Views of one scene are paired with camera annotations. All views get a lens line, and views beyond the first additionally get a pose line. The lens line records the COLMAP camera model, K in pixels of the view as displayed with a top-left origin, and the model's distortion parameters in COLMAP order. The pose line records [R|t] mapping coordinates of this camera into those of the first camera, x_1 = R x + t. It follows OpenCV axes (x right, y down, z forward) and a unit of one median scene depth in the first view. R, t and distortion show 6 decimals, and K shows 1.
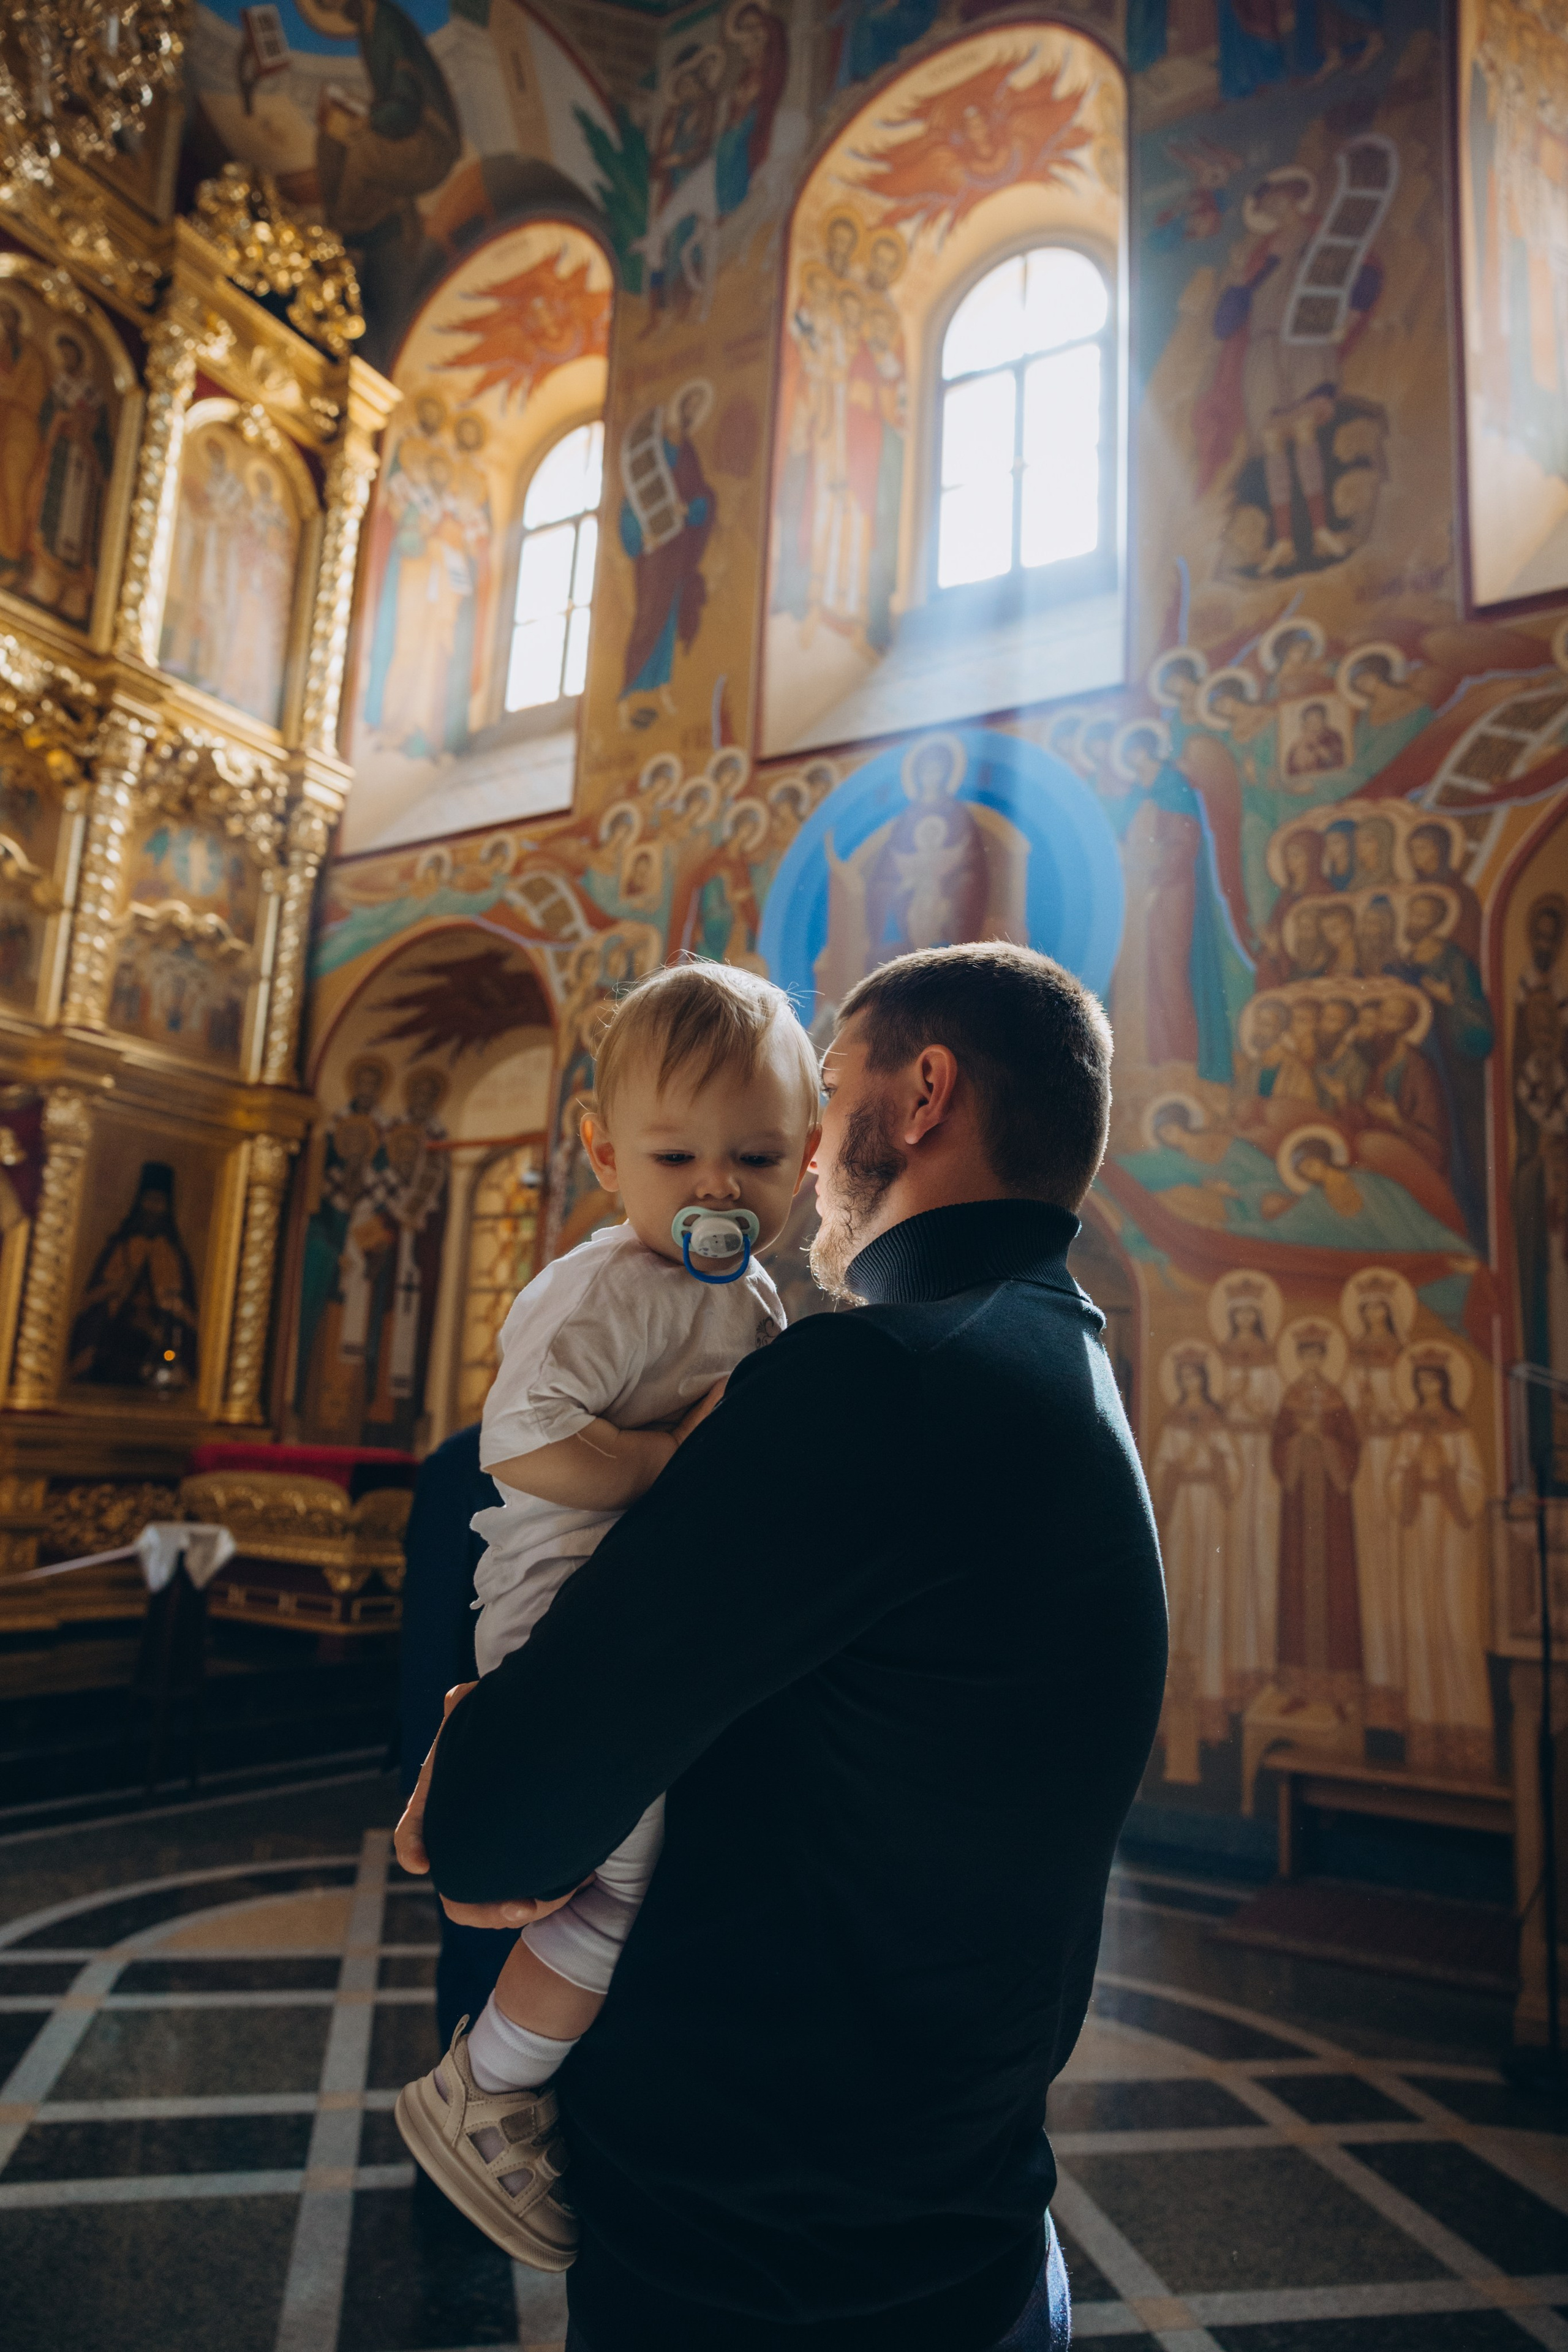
lens RADIAL K [[1572.9, 0, 787.1], [0, 1572.9, 1177.3], [0, 0, 1]] dist [-0.053019, 0.050565]
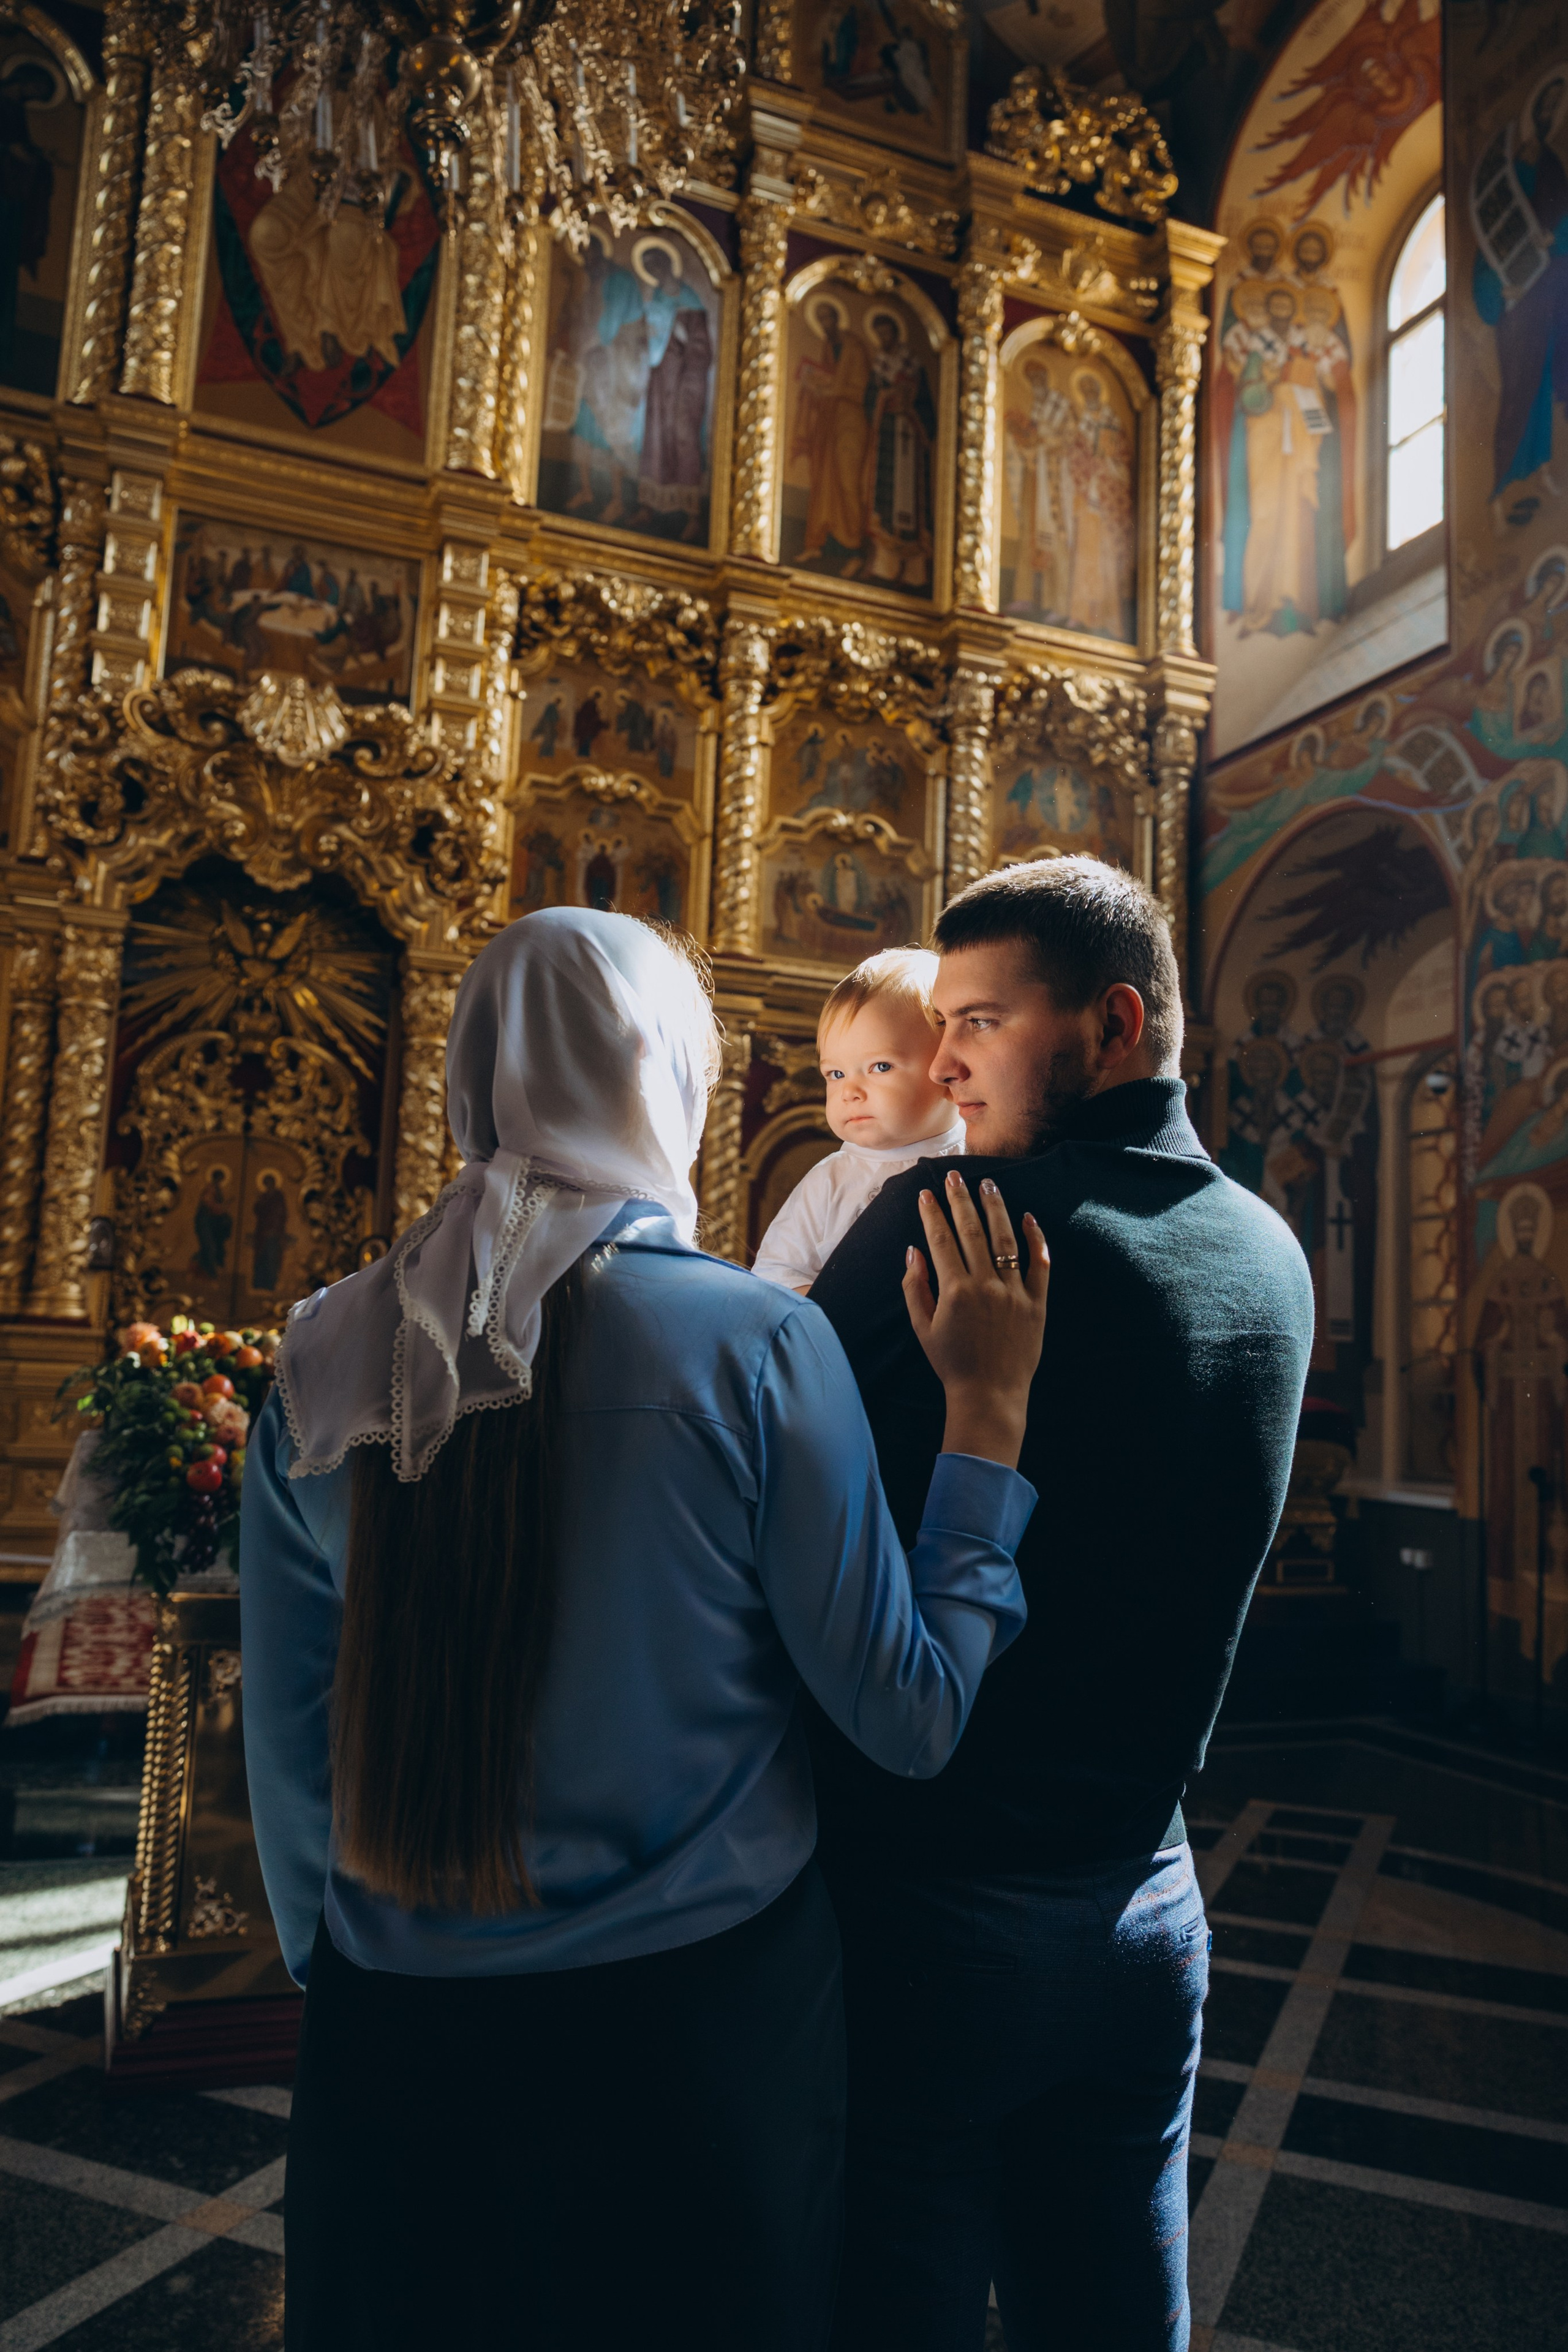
lens RADIAL K [[1704.7, 0, 784.9], [0, 1704.7, 1167.2], [0, 0, 1]] dist [-0.032513, 0.038782]
pose [[0.807157, -0.090612, -0.583341, 0.079722], [0.105022, 0.994428, -0.009150, 0.016818], [0.580920, -0.053878, 0.812176, 0.027798]]
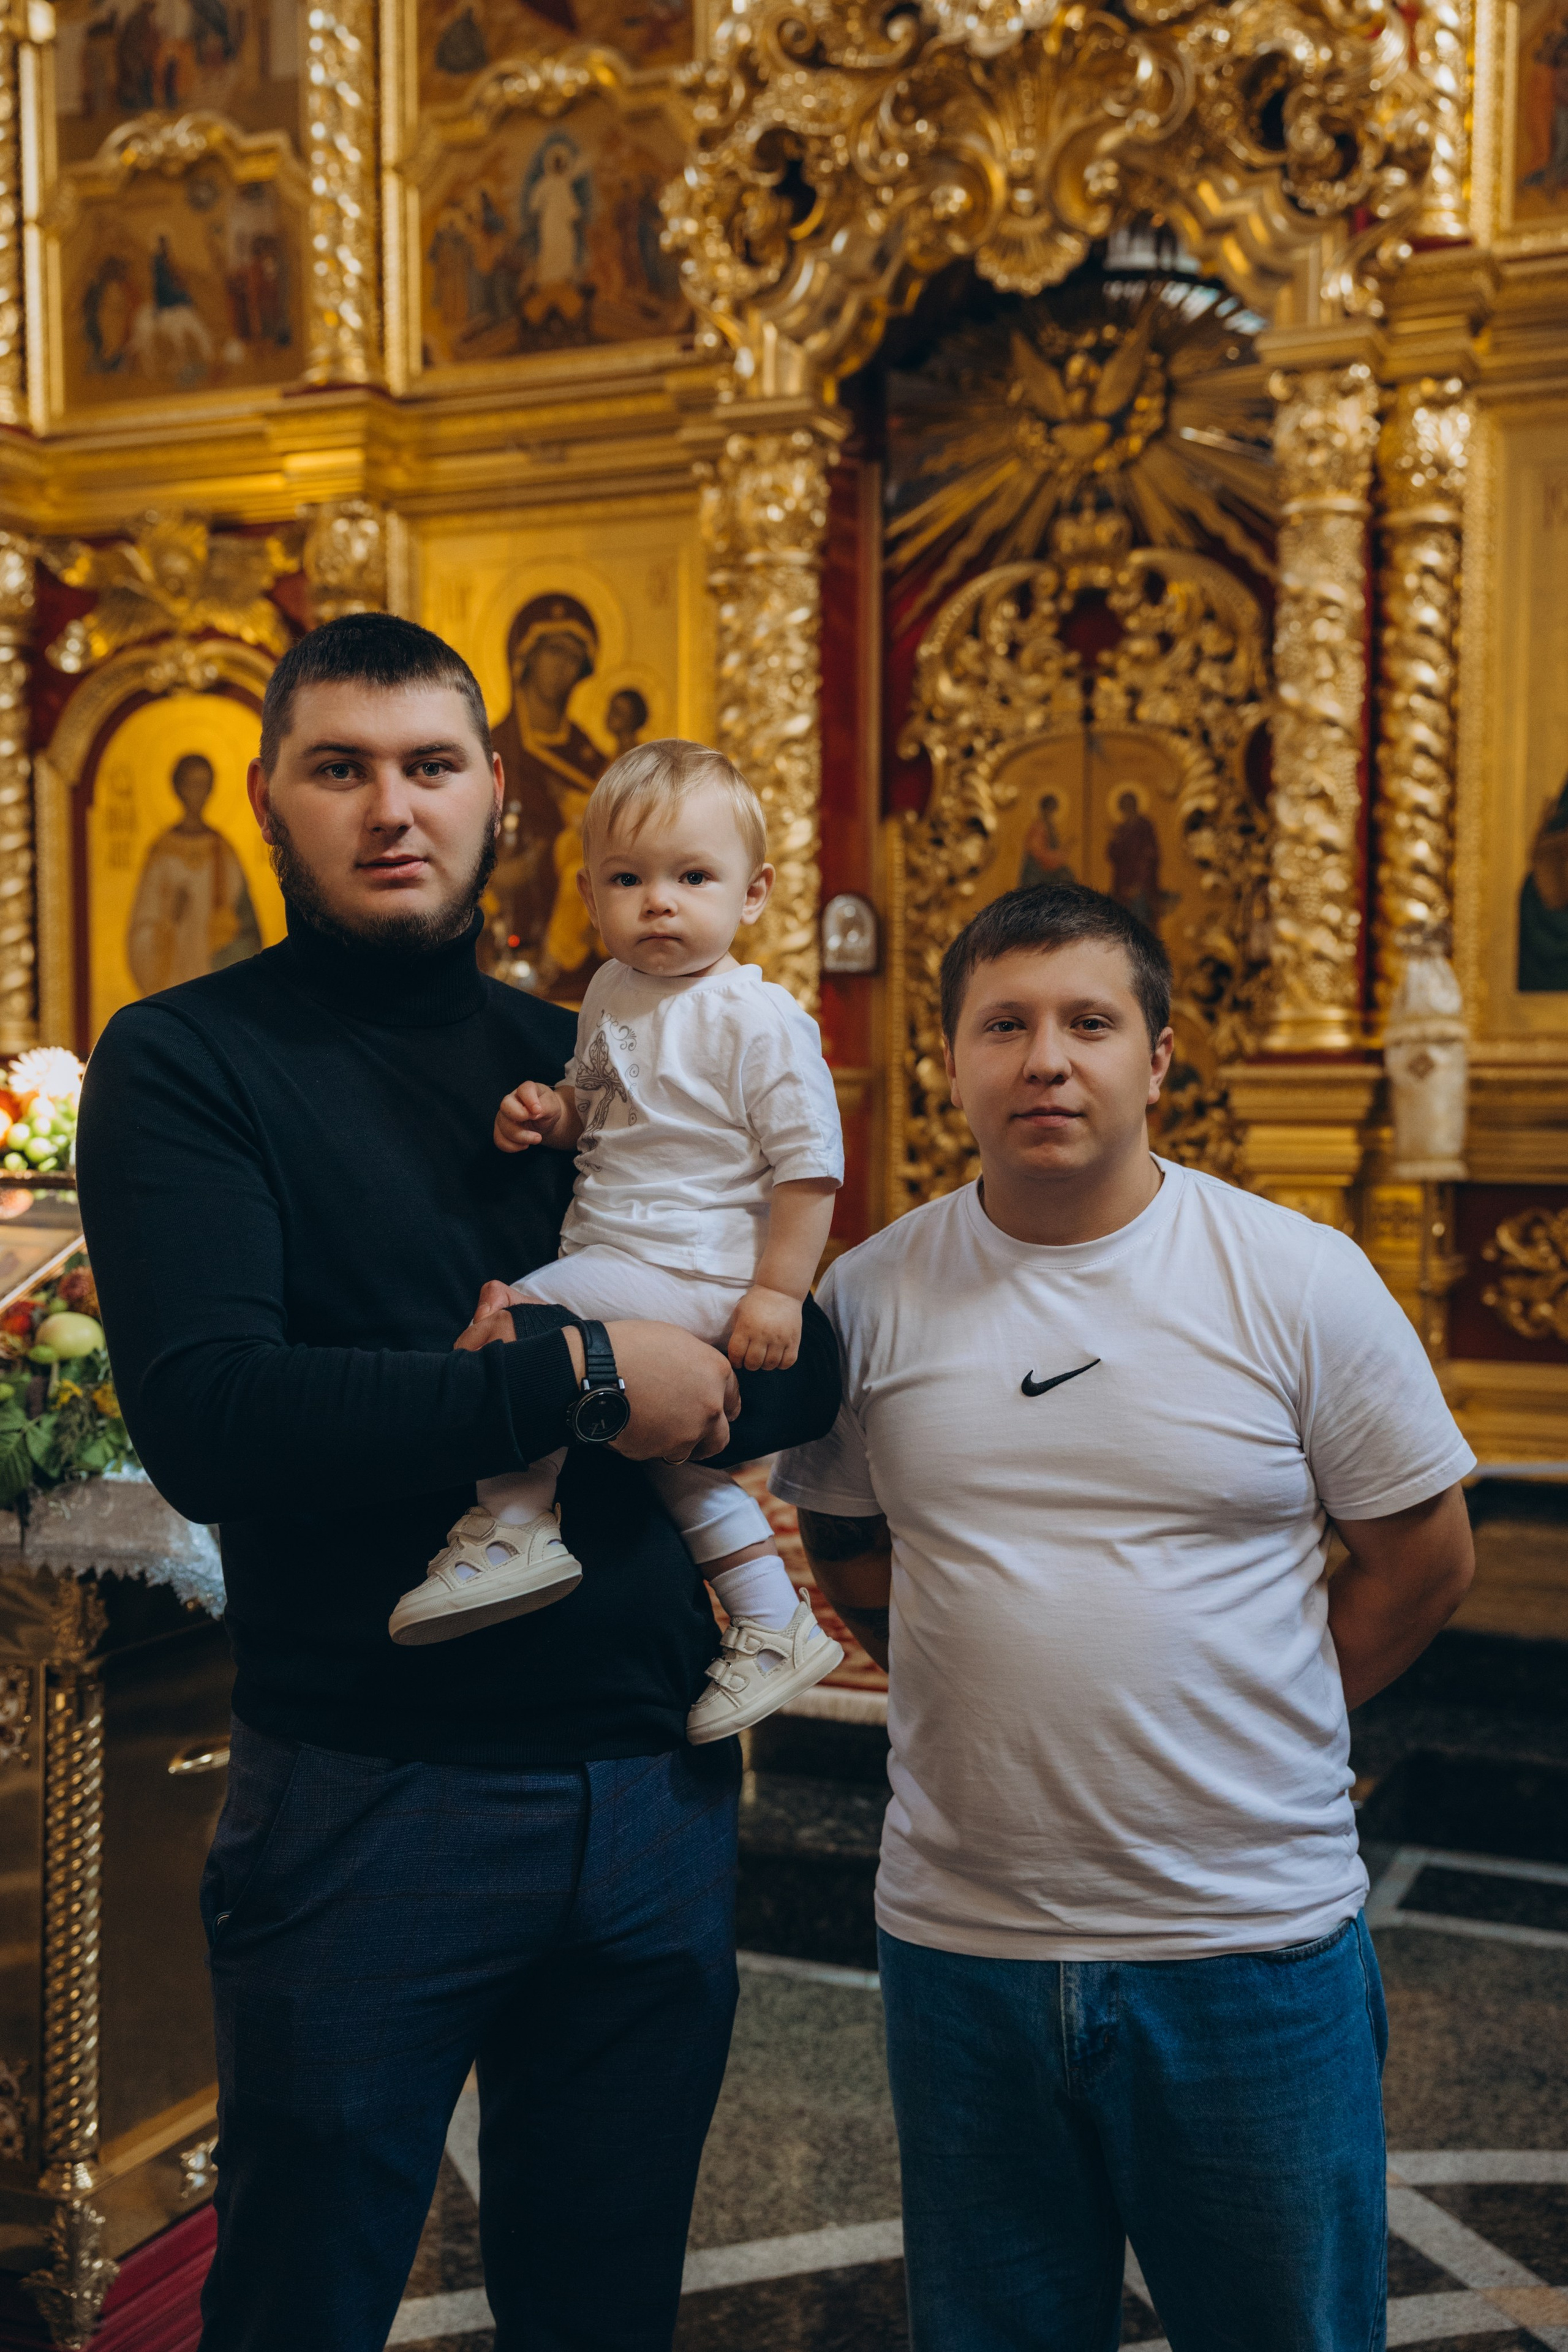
lens RADIAL K [[2550.5, 0, 781.6], [0, 2550.5, 1166.2], [0, 0, 1]] dist [0.159422, -0.174613]
pose [[0.141652, -0.012871, -0.989833, 0.115292], [0.185302, 0.982586, 0.013741, 0.067166], [0.972419, -0.185364, 0.141570, 0.351318]]
